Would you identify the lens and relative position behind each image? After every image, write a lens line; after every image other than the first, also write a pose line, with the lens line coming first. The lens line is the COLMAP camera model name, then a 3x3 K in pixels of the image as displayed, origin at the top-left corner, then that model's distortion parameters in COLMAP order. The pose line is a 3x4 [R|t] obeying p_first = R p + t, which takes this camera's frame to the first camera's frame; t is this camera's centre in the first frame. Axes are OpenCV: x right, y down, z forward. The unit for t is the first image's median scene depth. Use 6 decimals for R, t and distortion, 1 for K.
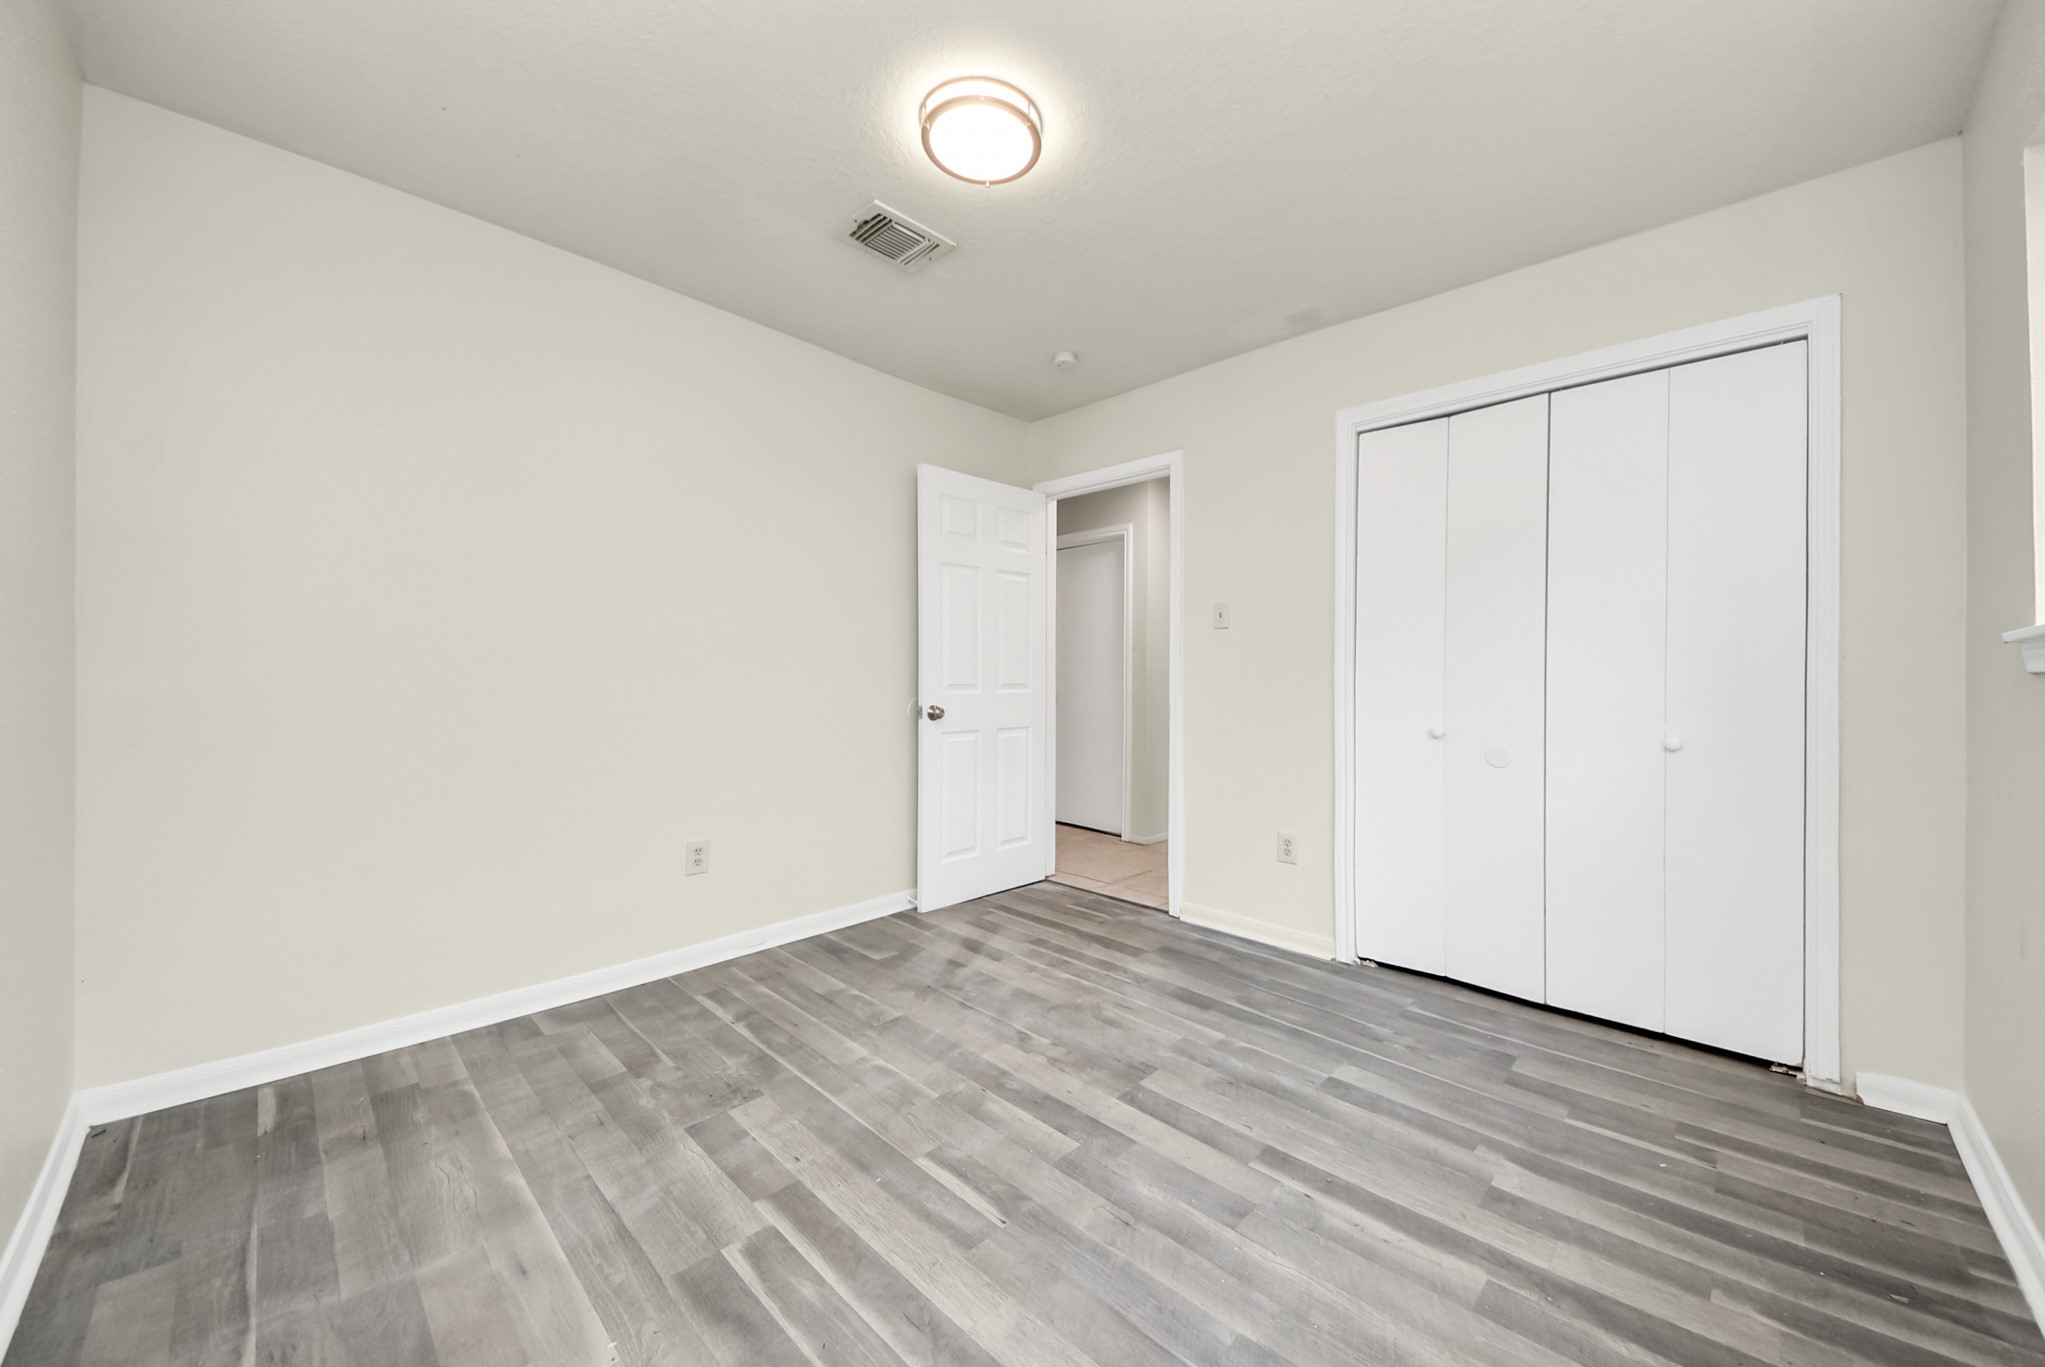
lens RADIAL K [[754.9, 0, 1034.8], [0, 754.9, 683.8], [0, 0, 1]] dist [0.075242, -0.041840]
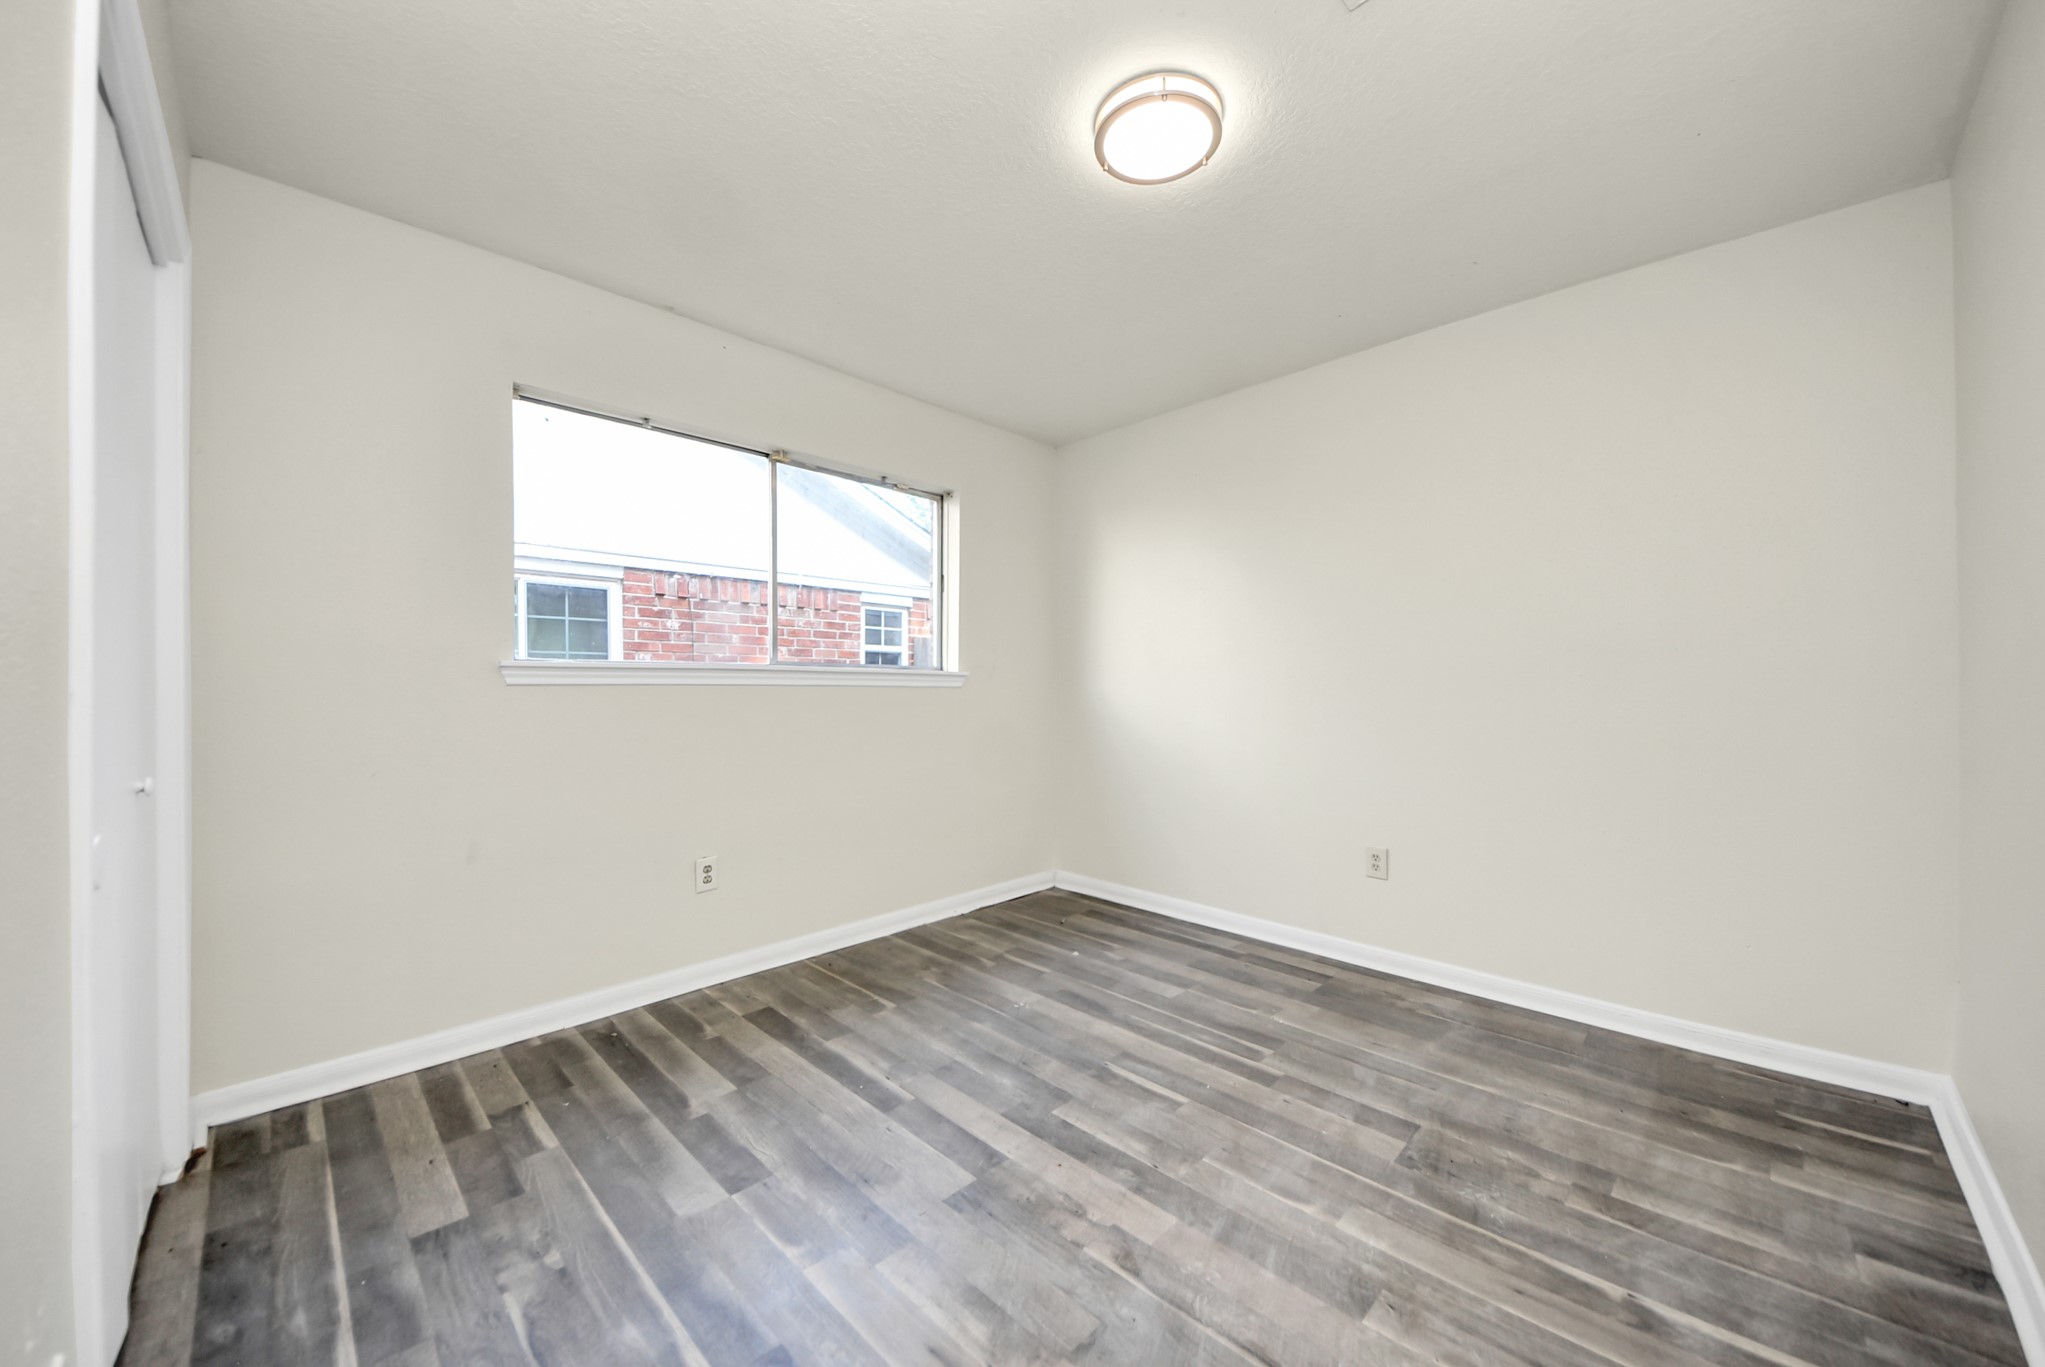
lens RADIAL K [[742.0, 0, 1048.2], [0, 742.0, 685.9], [0, 0, 1]] dist [0.040485, -0.026056]
pose [[-0.999898, -0.009737, -0.010443, 0.068836], [-0.009658, 0.999924, -0.007622, -0.016249], [0.010516, -0.007520, -0.999916, 1.802240]]
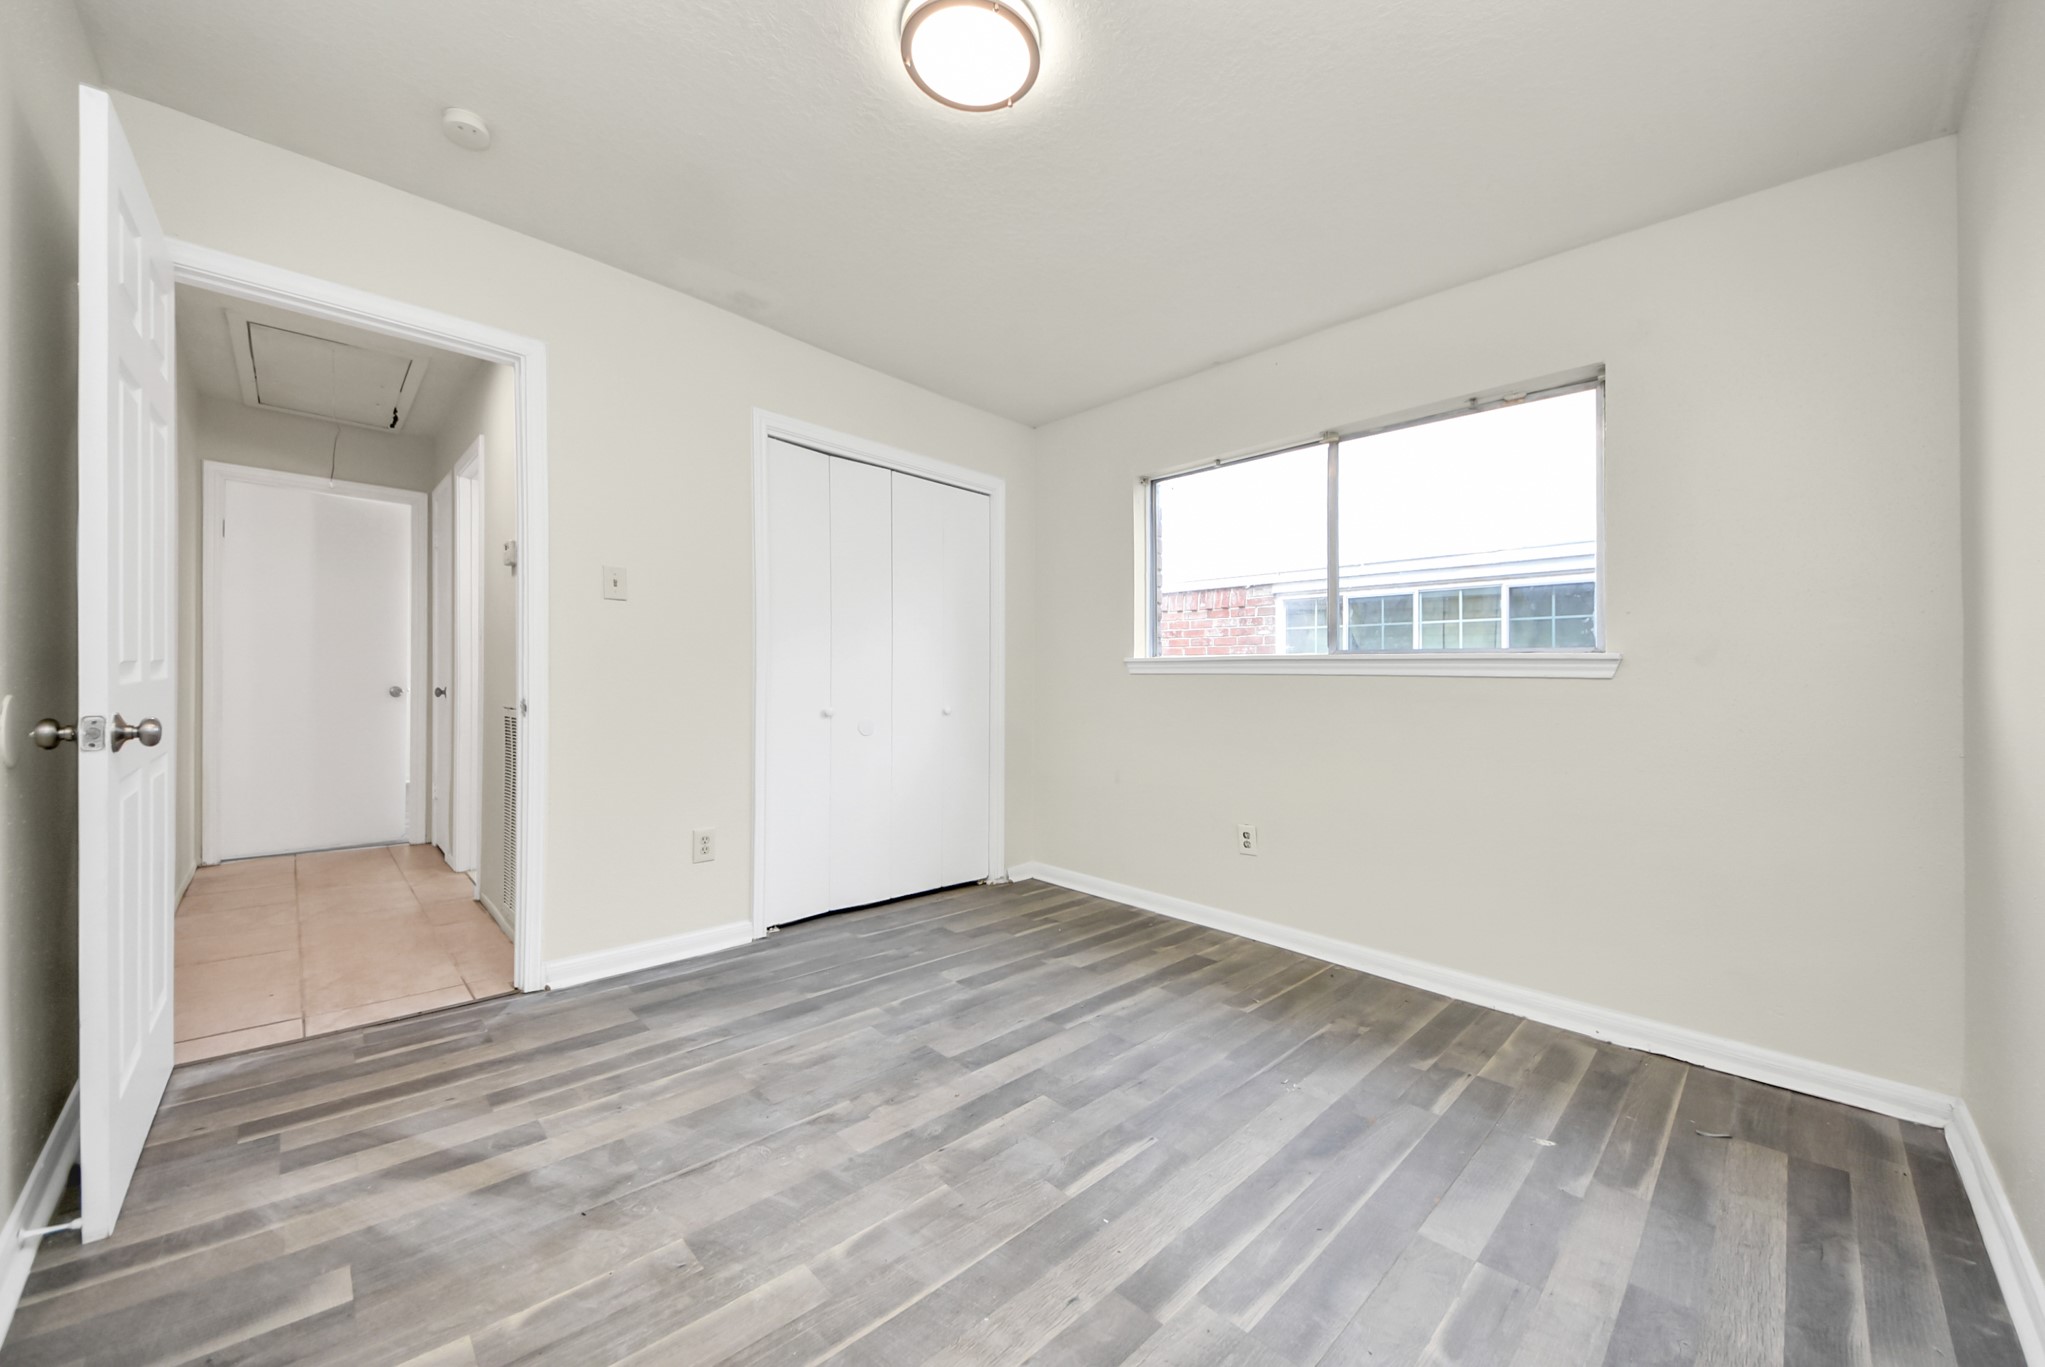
lens RADIAL K [[754.9, 0, 1034.8], [0, 754.9, 683.8], [0, 0, 1]] dist [0.075242, -0.041840]
pose [[0.024680, -0.002662, 0.999692, -0.883488], [-0.019499, 0.999805, 0.003143, 0.008449], [-0.999505, -0.019570, 0.024623, 0.854383]]
